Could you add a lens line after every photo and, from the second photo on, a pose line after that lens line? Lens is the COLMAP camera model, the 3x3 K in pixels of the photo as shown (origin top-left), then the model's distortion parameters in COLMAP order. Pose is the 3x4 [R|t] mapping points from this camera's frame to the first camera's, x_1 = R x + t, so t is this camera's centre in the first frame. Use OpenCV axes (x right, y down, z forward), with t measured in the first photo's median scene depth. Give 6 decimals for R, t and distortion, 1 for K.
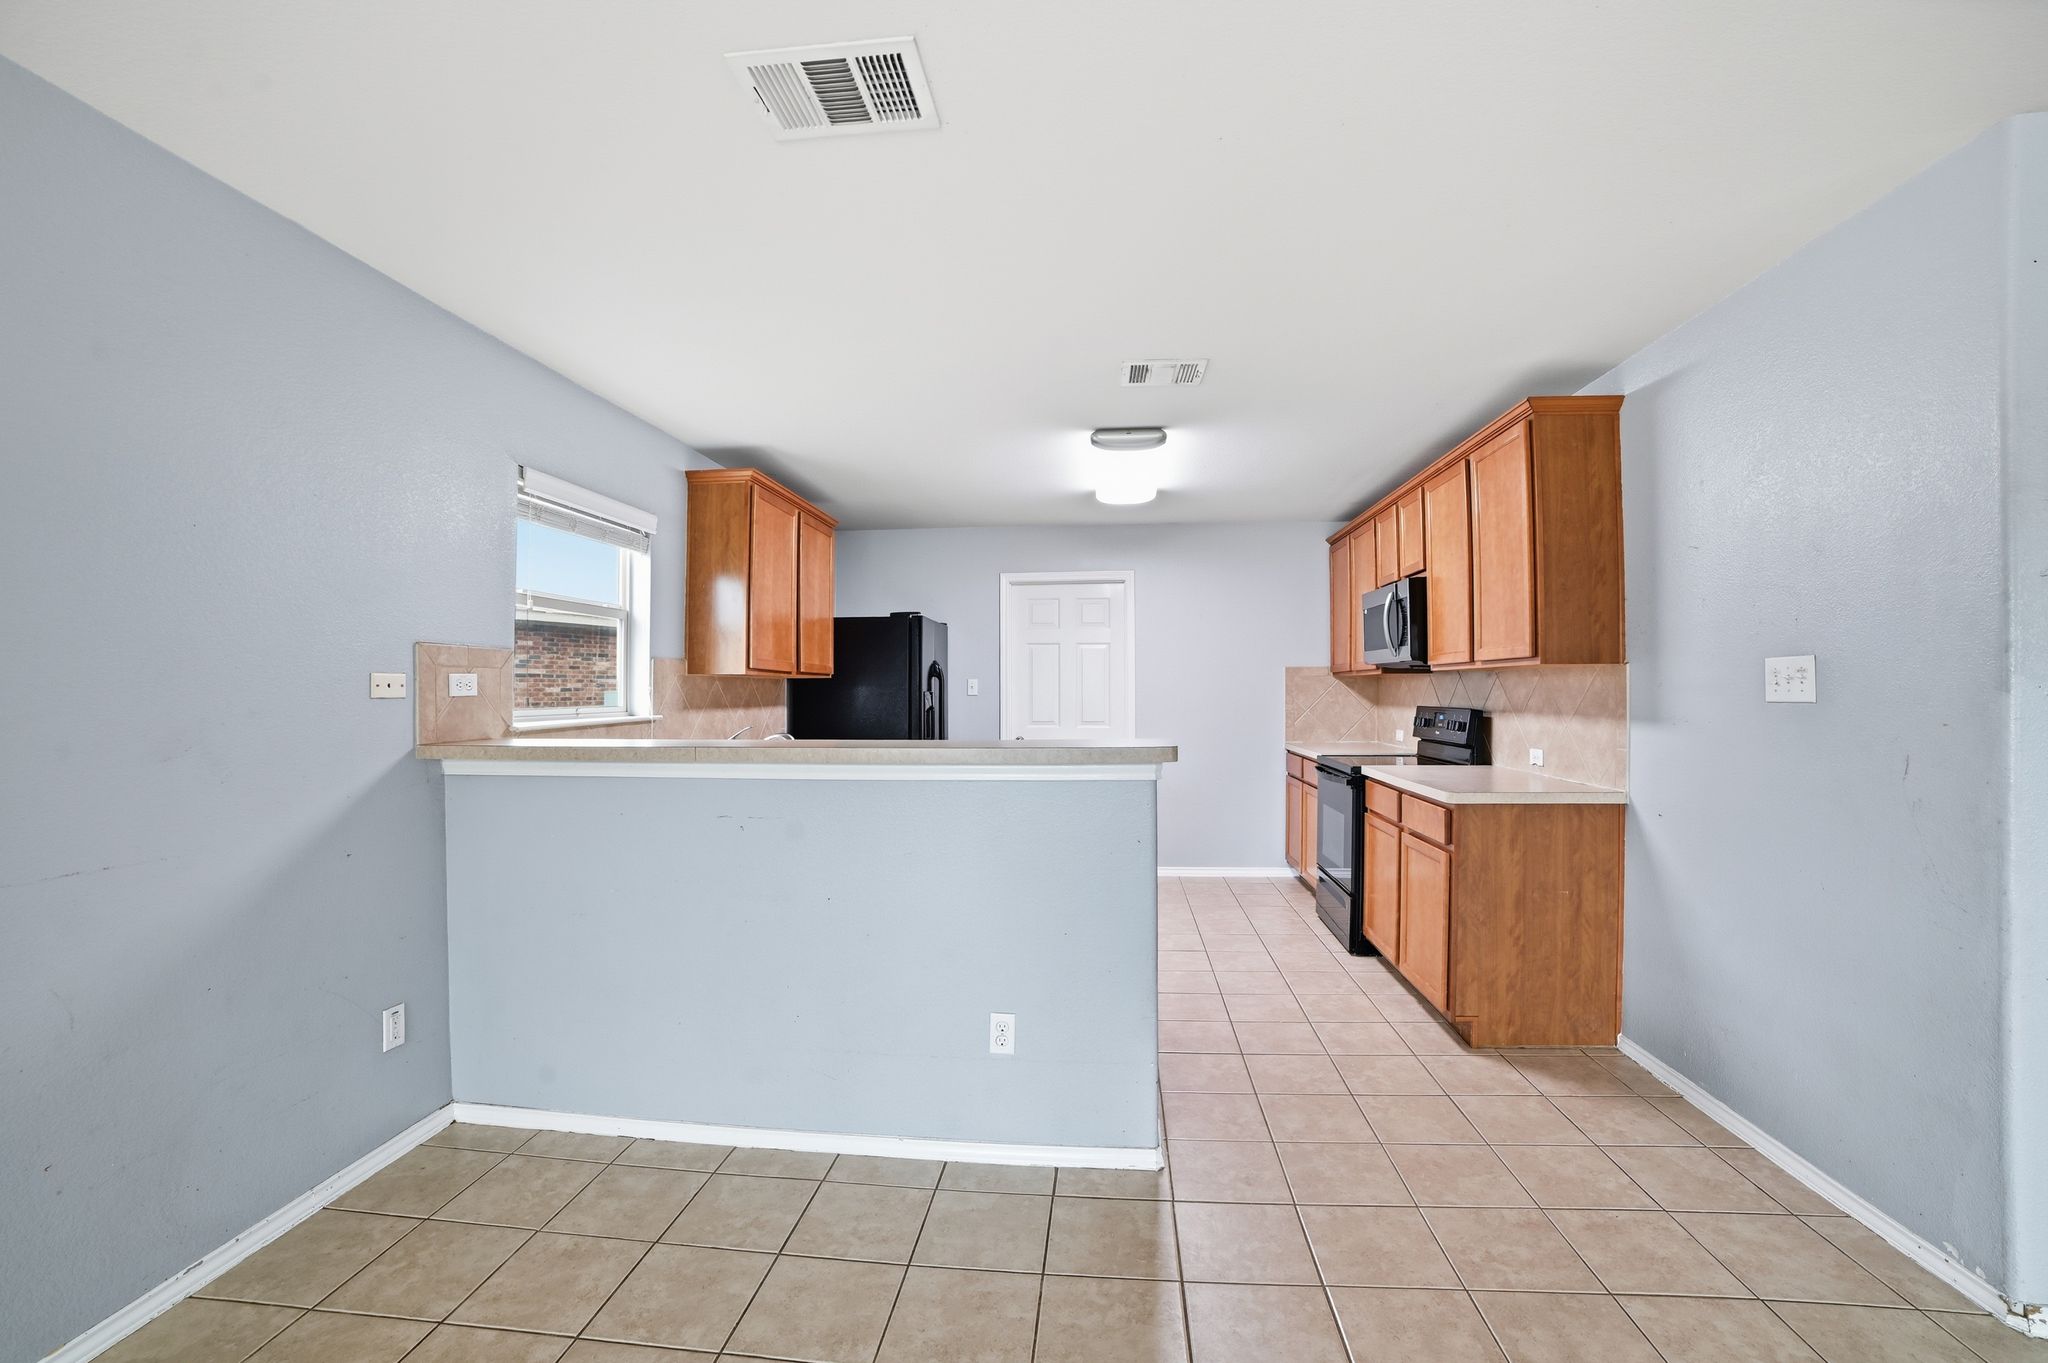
lens RADIAL K [[866.8, 0, 1021.0], [0, 866.8, 687.8], [0, 0, 1]] dist [-0.106049, 0.038670]
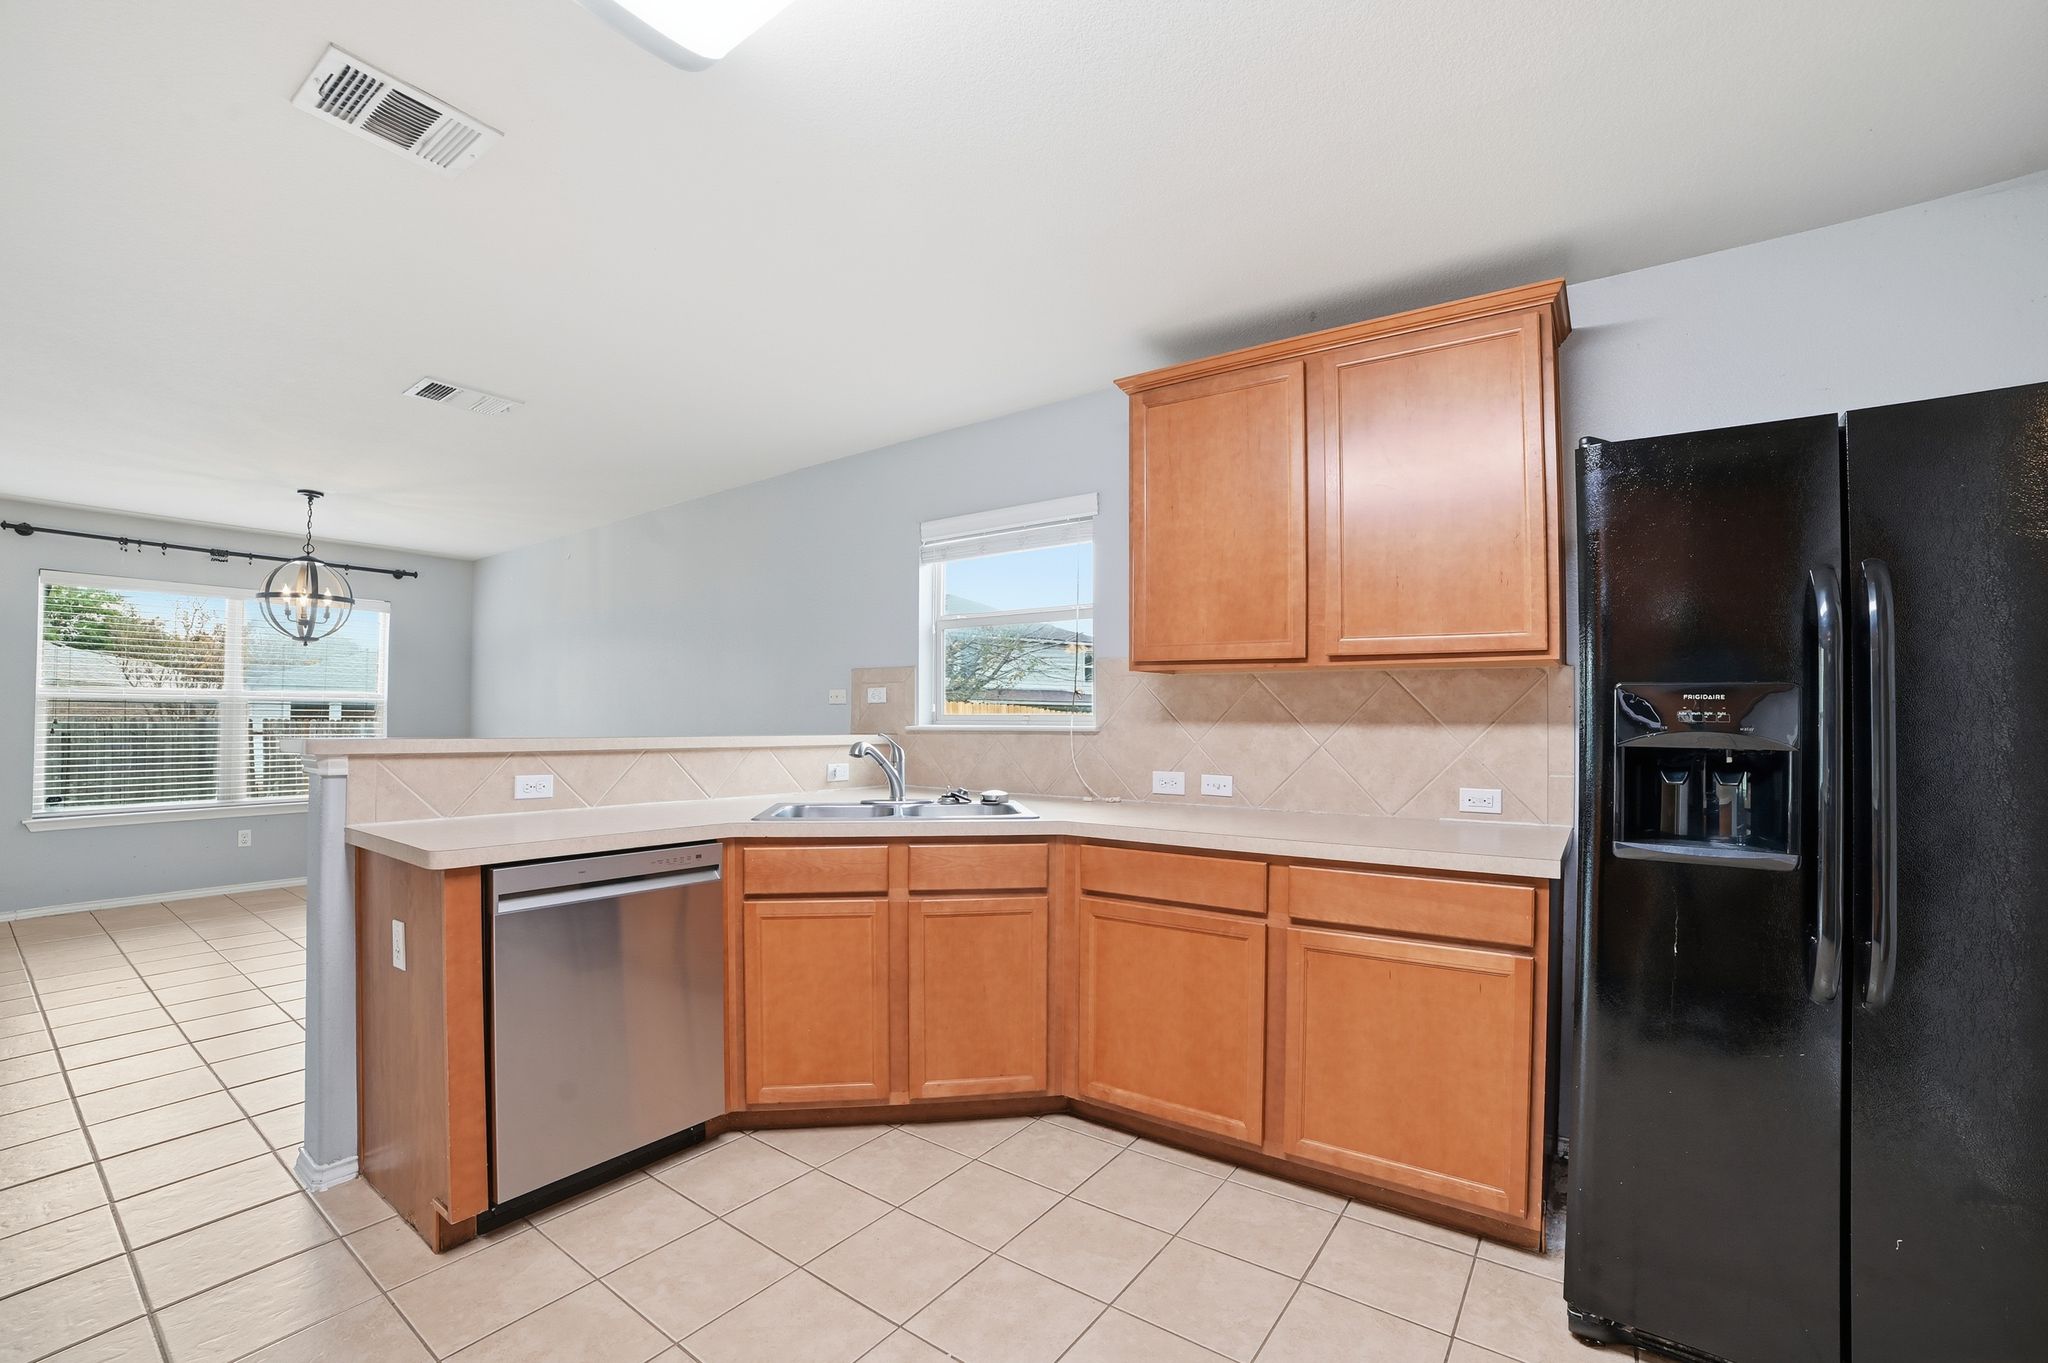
lens RADIAL K [[862.4, 0, 1030.9], [0, 862.4, 714.5], [0, 0, 1]] dist [-0.104278, 0.036847]
pose [[-0.506830, -0.001852, -0.862044, 0.377641], [0.000786, 0.999996, -0.002611, 0.025955], [0.862046, -0.002001, -0.506827, 1.493586]]
